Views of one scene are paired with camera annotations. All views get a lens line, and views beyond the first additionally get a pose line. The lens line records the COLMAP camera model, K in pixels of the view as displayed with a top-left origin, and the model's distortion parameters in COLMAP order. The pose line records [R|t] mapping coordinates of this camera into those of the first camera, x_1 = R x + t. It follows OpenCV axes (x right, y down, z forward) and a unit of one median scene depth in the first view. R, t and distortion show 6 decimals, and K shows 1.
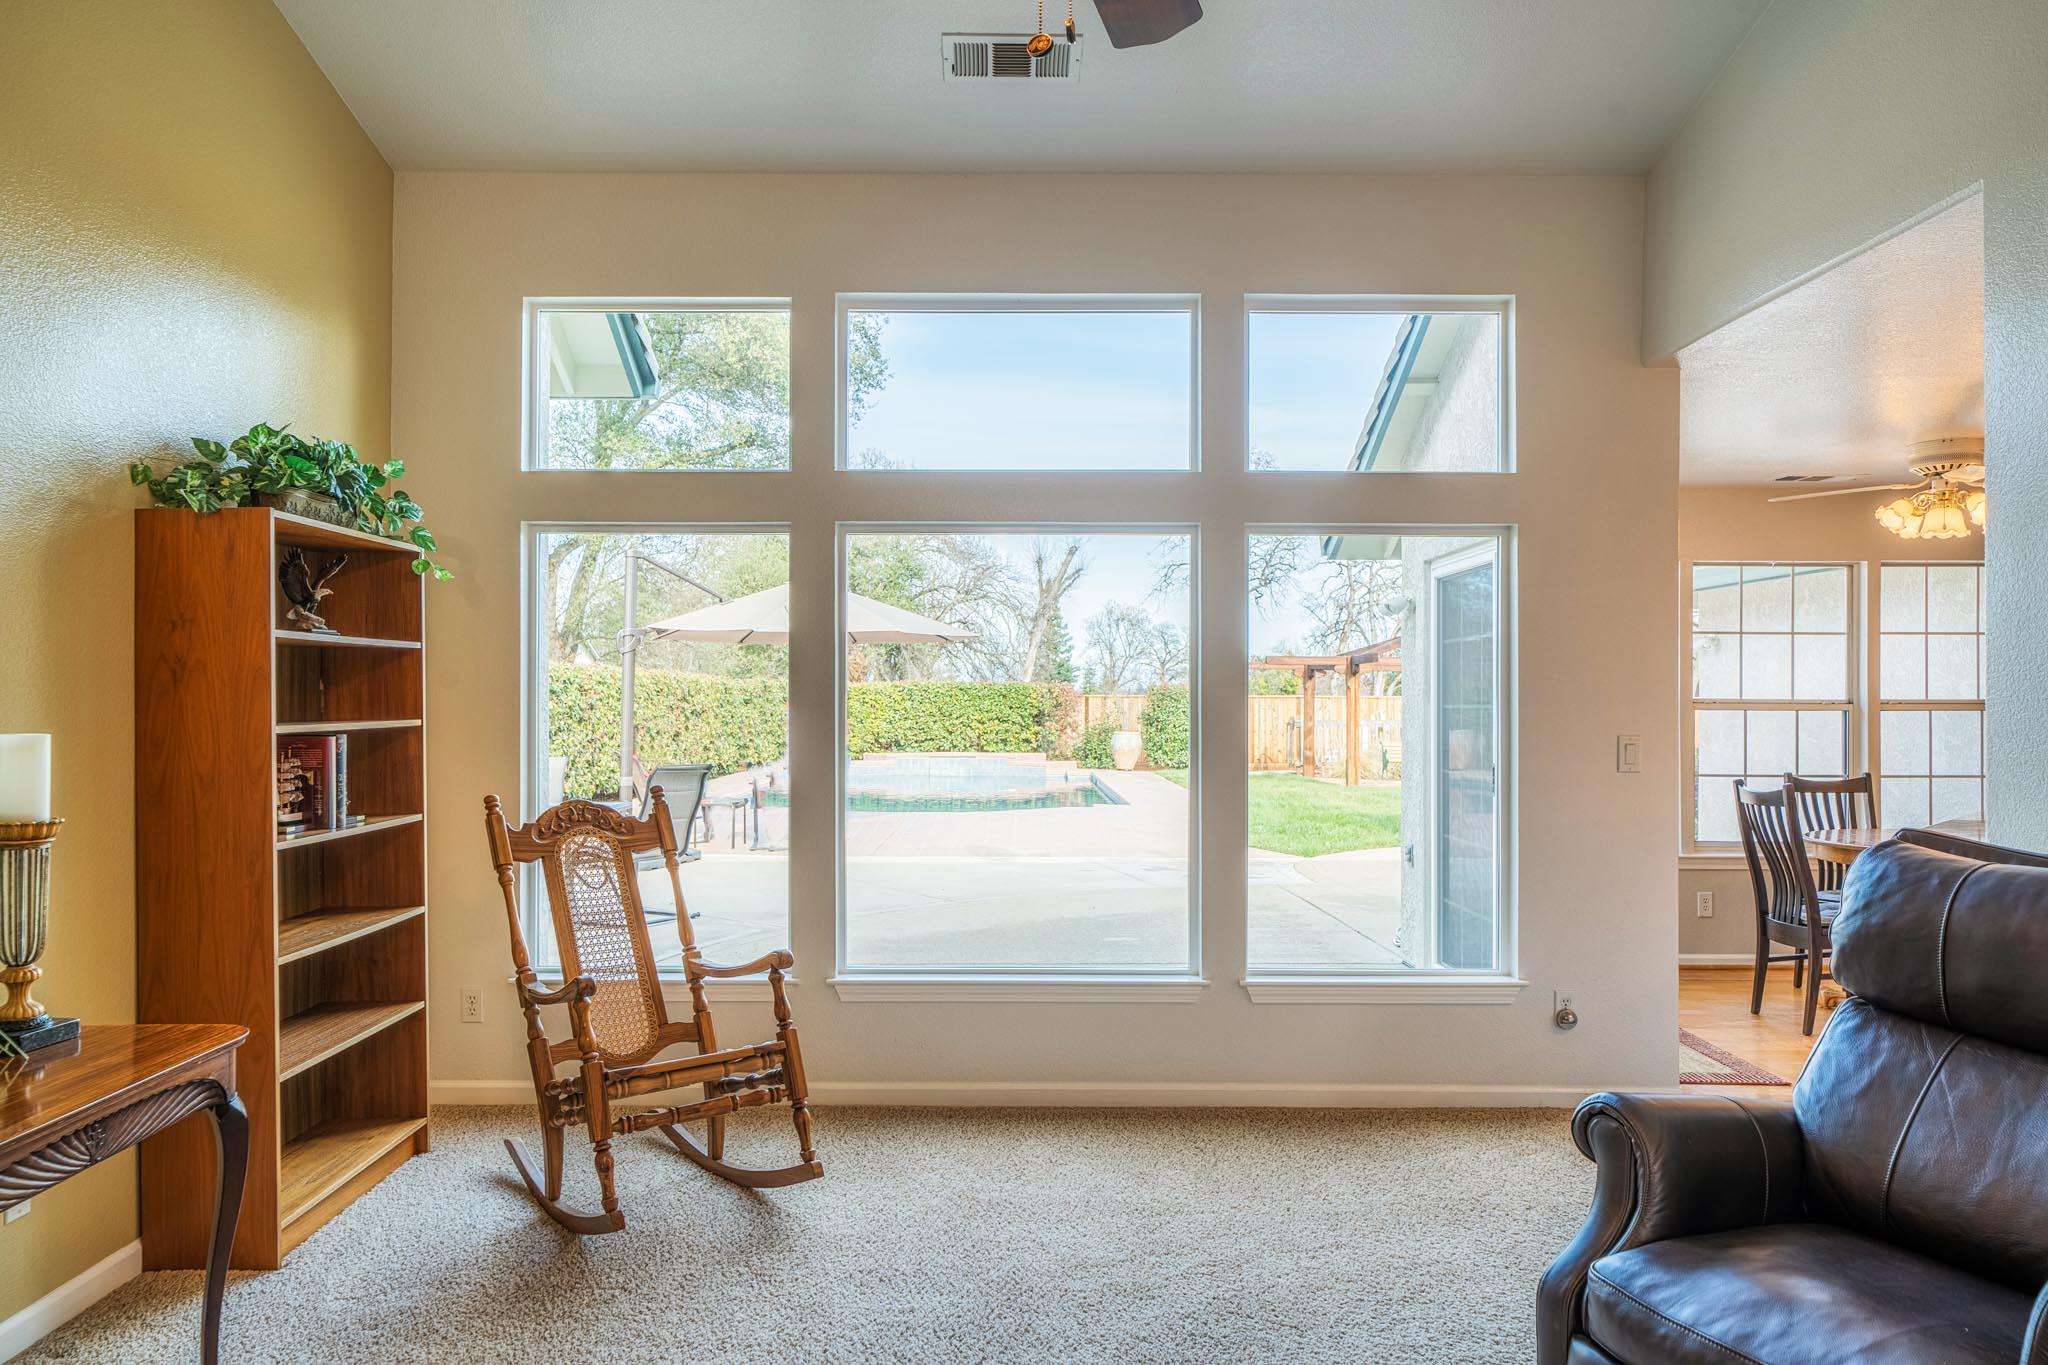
lens RADIAL K [[1318.4, 0, 1018.9], [0, 1318.4, 686.6], [0, 0, 1]] dist [-0.001013, -0.000031]
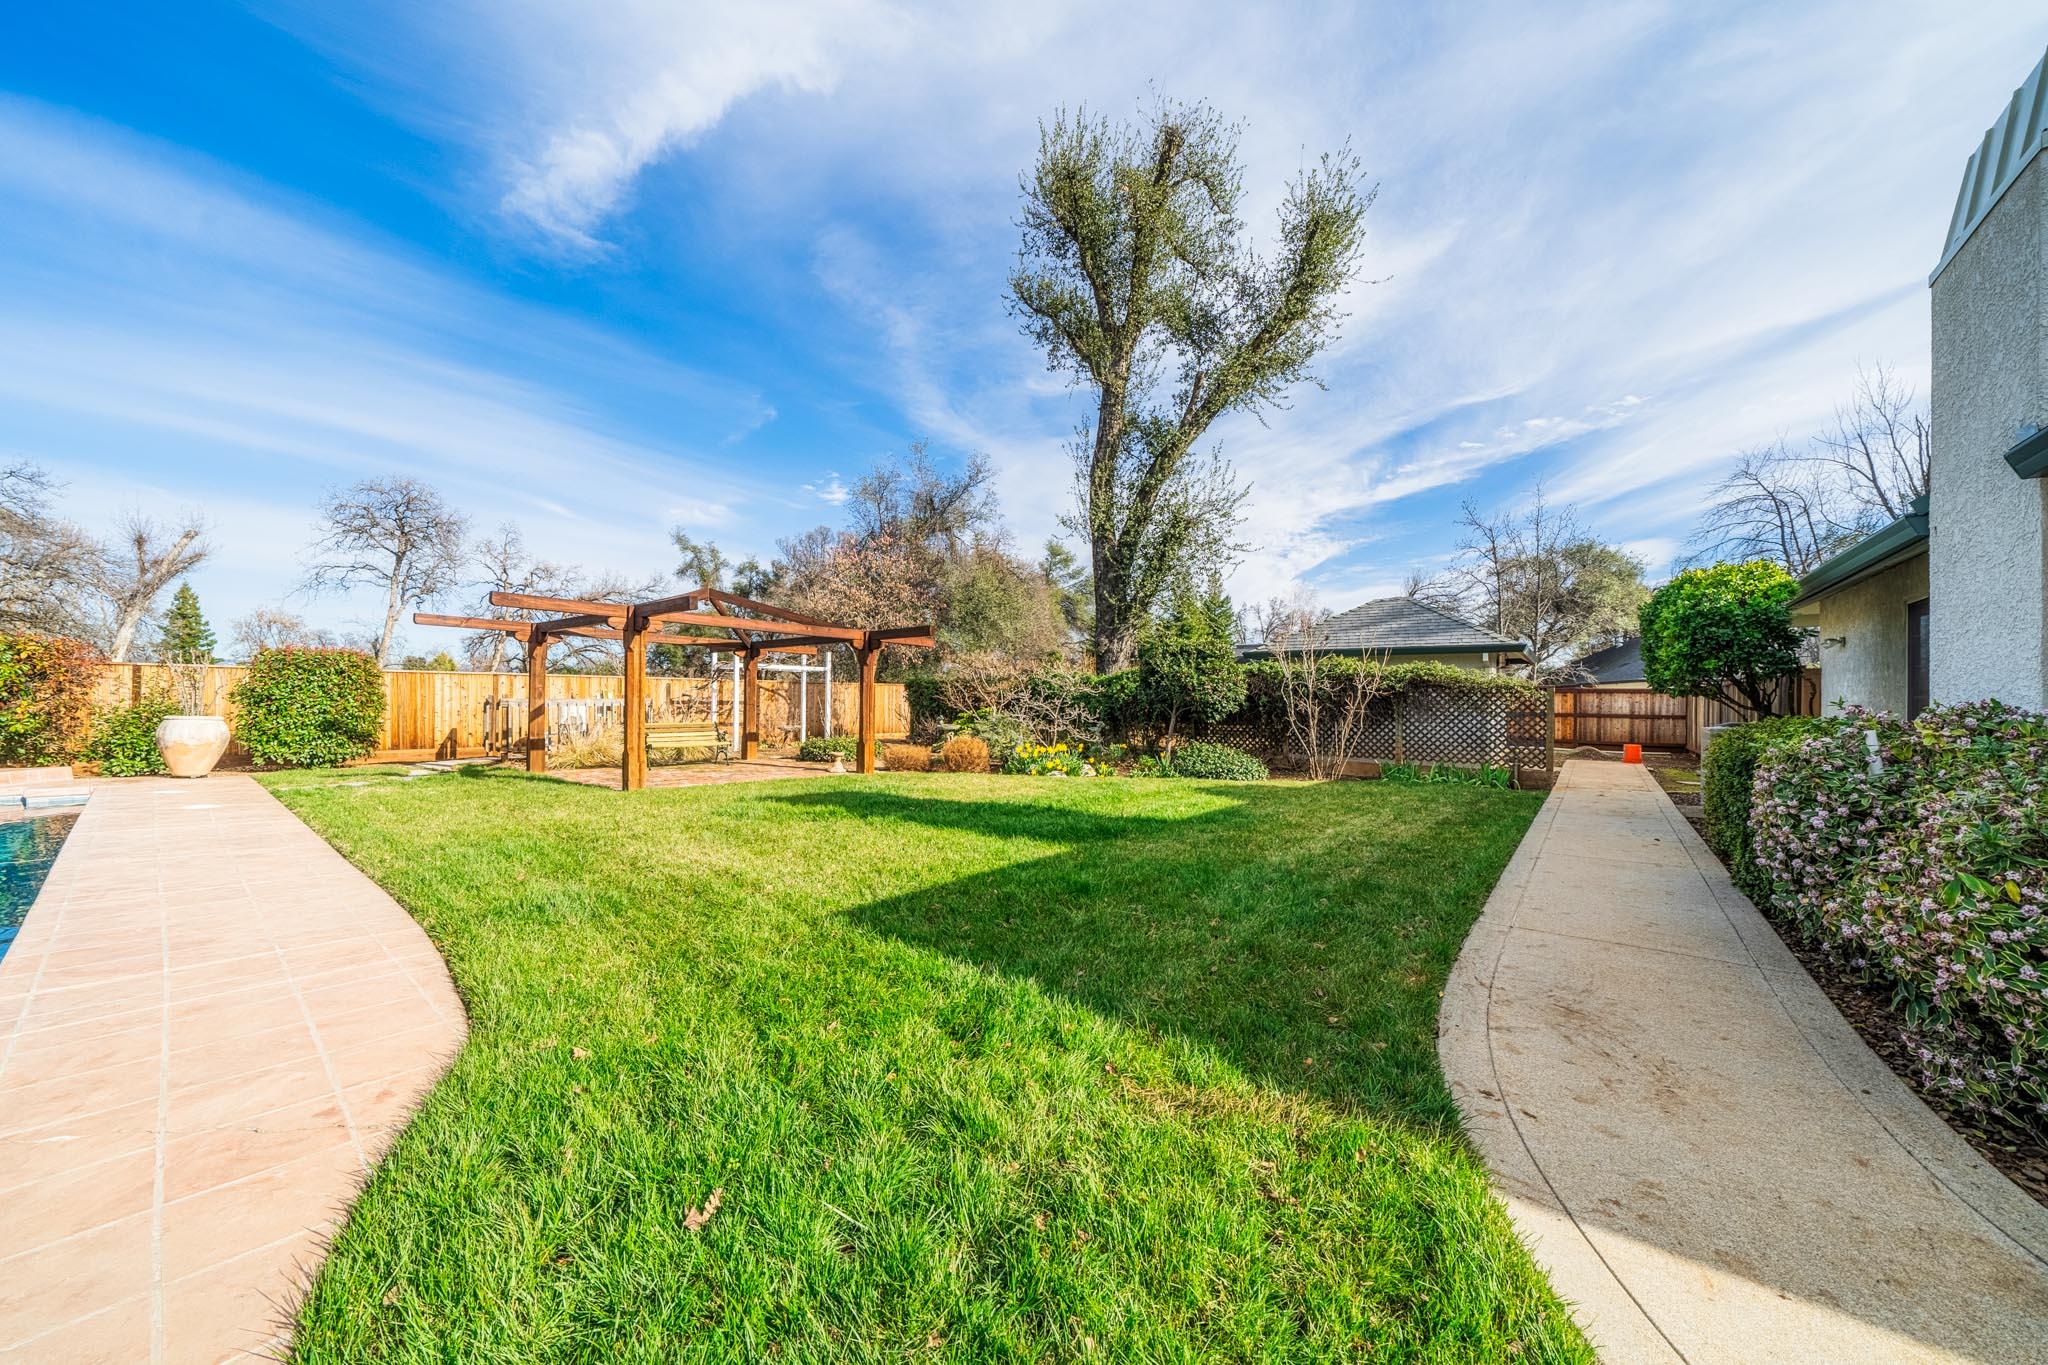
lens RADIAL K [[712.3, 0, 1029.7], [0, 712.3, 682.3], [0, 0, 1]] dist [-0.009174, -0.000121]
pose [[0.622190, 0.020511, 0.782598, 0.065417], [-0.019419, 0.999754, -0.010763, 0.013781], [-0.782625, -0.008500, 0.622435, 0.454640]]
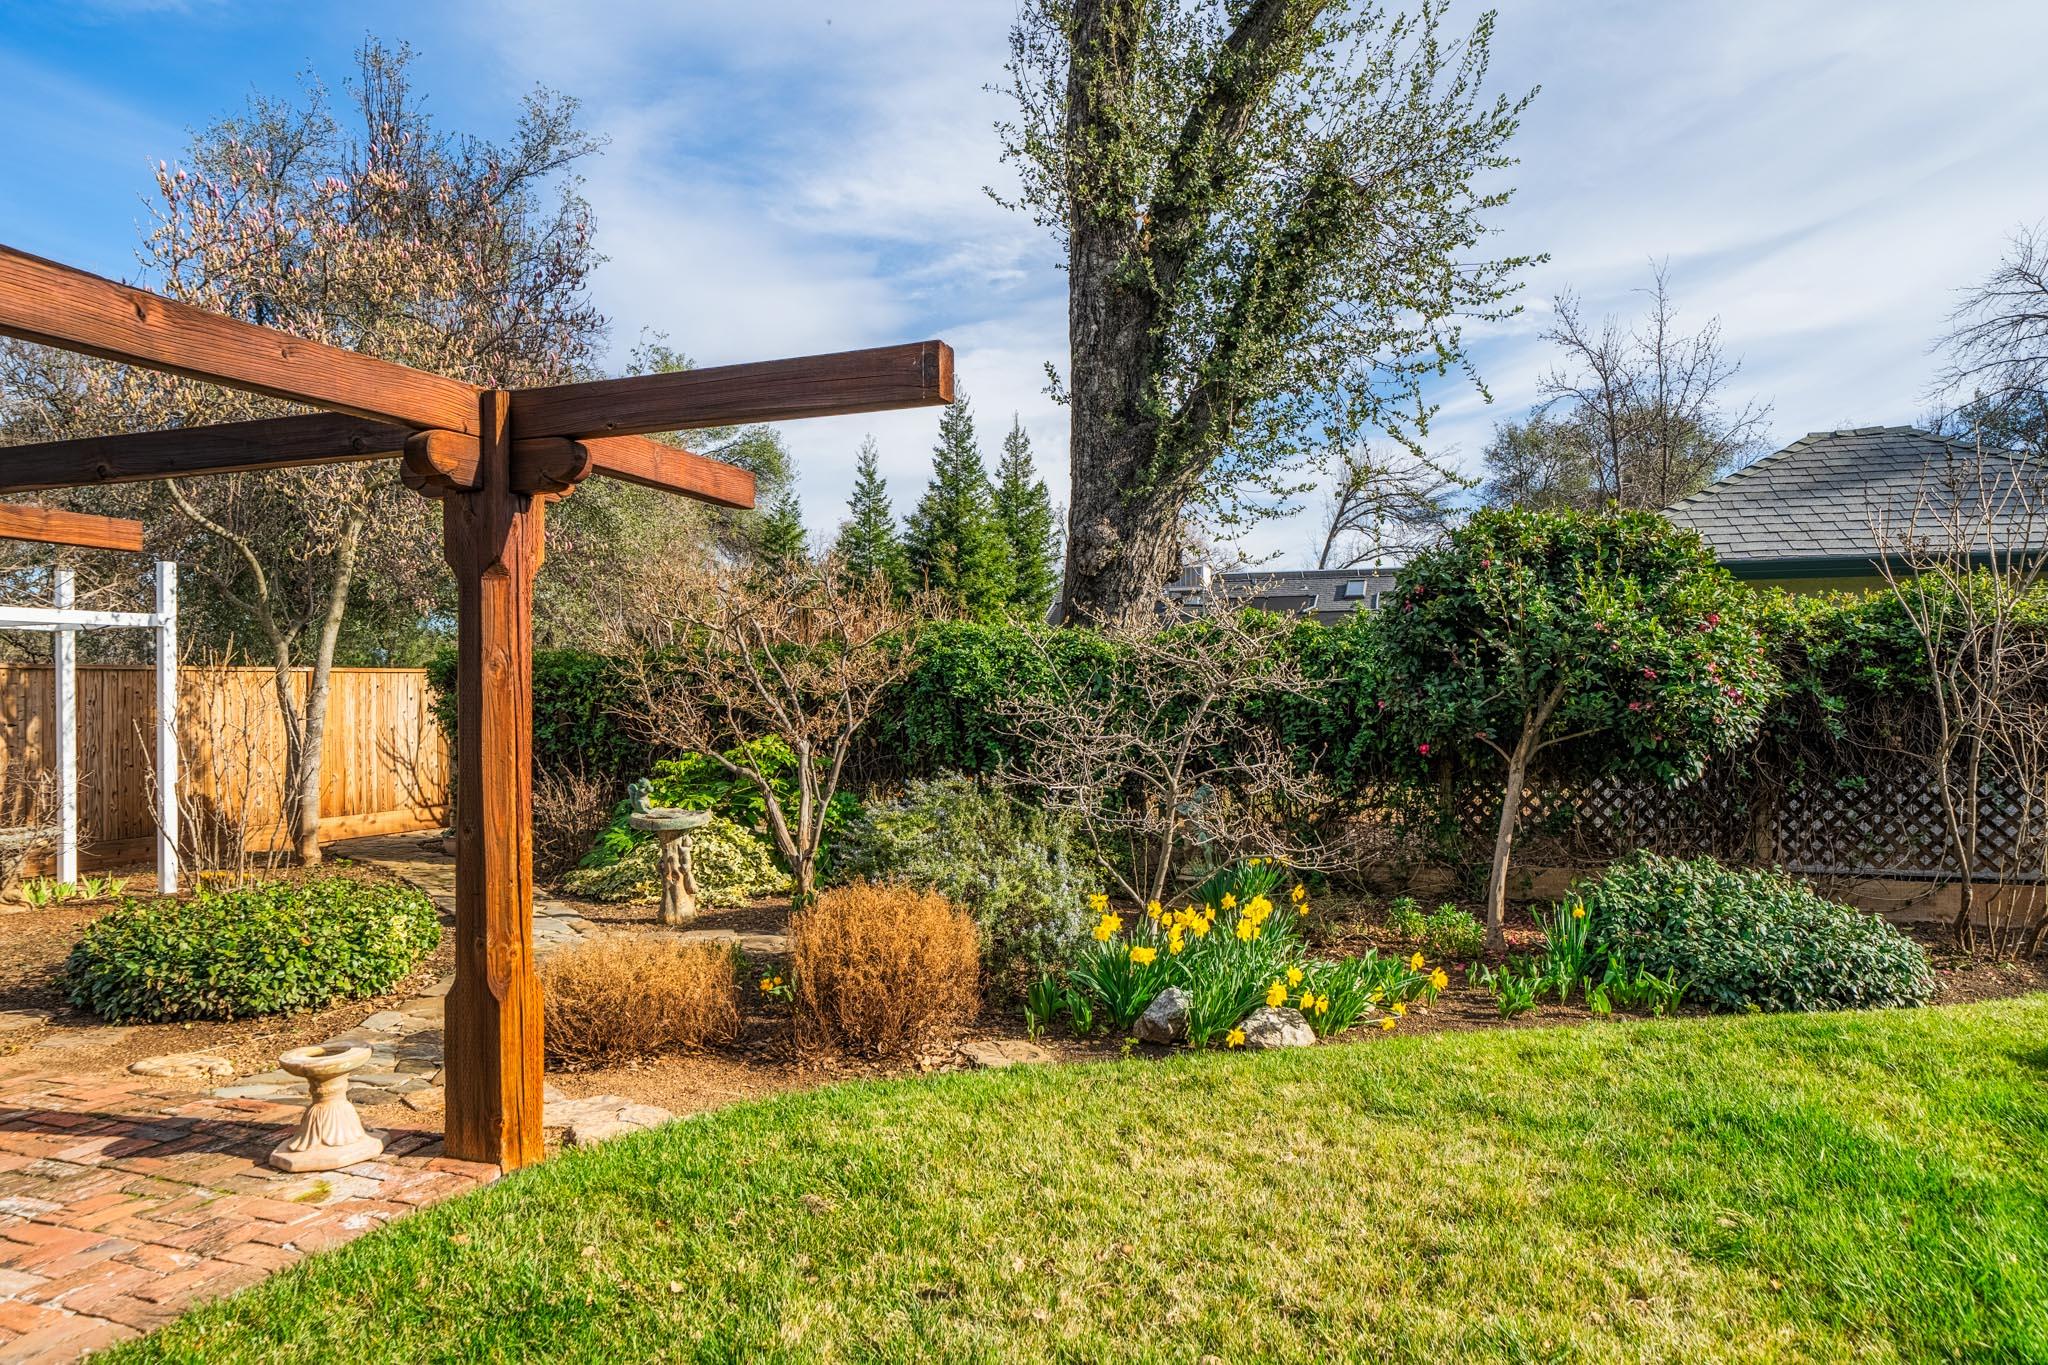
lens RADIAL K [[1358.7, 0, 1029.2], [0, 1358.7, 682.7], [0, 0, 1]] dist [0.000594, -0.007386]
pose [[0.346038, -0.002955, 0.938216, 0.198899], [-0.004861, 0.999976, 0.004943, 0.011961], [-0.938208, -0.006271, 0.346015, 0.660170]]
